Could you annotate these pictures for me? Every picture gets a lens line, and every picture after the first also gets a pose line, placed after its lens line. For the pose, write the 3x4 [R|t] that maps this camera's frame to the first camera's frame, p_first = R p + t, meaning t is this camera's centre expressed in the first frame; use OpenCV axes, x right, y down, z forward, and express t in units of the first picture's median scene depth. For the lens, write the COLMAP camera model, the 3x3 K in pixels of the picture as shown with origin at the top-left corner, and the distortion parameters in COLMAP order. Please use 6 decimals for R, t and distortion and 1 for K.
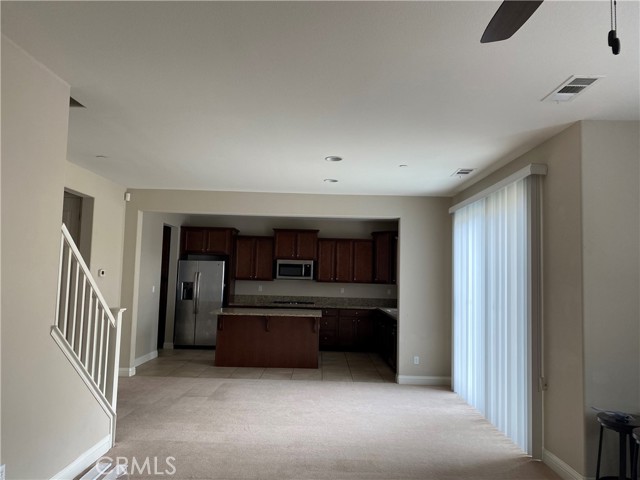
lens RADIAL K [[483.7, 0, 319.3], [0, 483.7, 239.1], [0, 0, 1]] dist [0.047023, -0.032531]
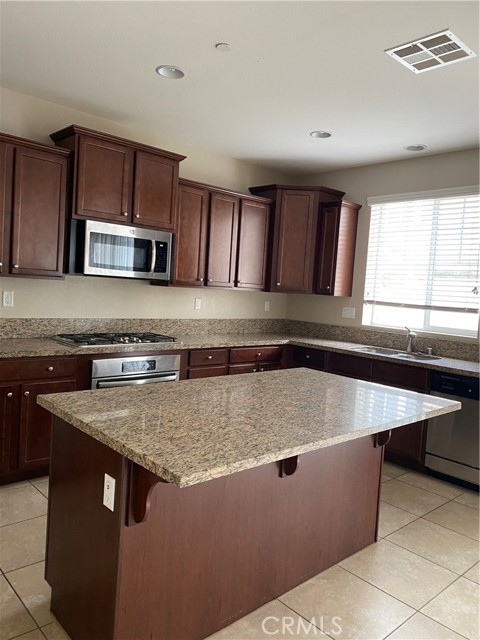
lens RADIAL K [[483.7, 0, 242.8], [0, 483.7, 317.7], [0, 0, 1]] dist [0.047023, -0.032531]
pose [[0.725172, -0.023072, 0.688181, -0.248093], [-0.102797, 0.984610, 0.141333, 0.050558], [-0.680851, -0.173234, 0.711640, 0.657235]]
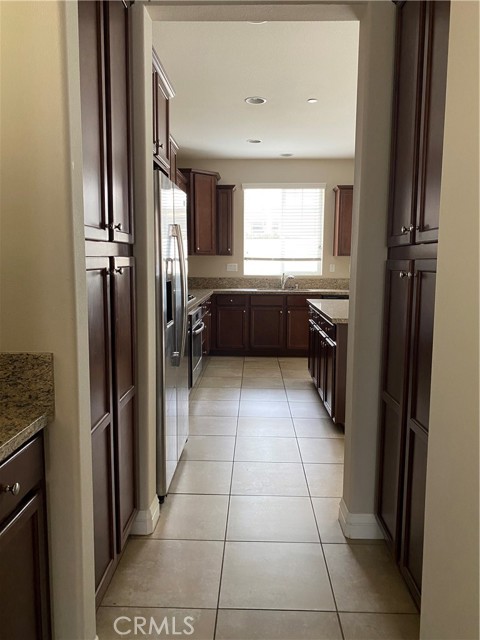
lens RADIAL K [[483.7, 0, 239.3], [0, 483.7, 320.1], [0, 0, 1]] dist [0.047023, -0.032531]
pose [[0.019551, -0.149789, 0.988525, -0.563279], [-0.085051, 0.984881, 0.150919, 0.078005], [-0.996185, -0.087026, 0.006516, 0.962871]]
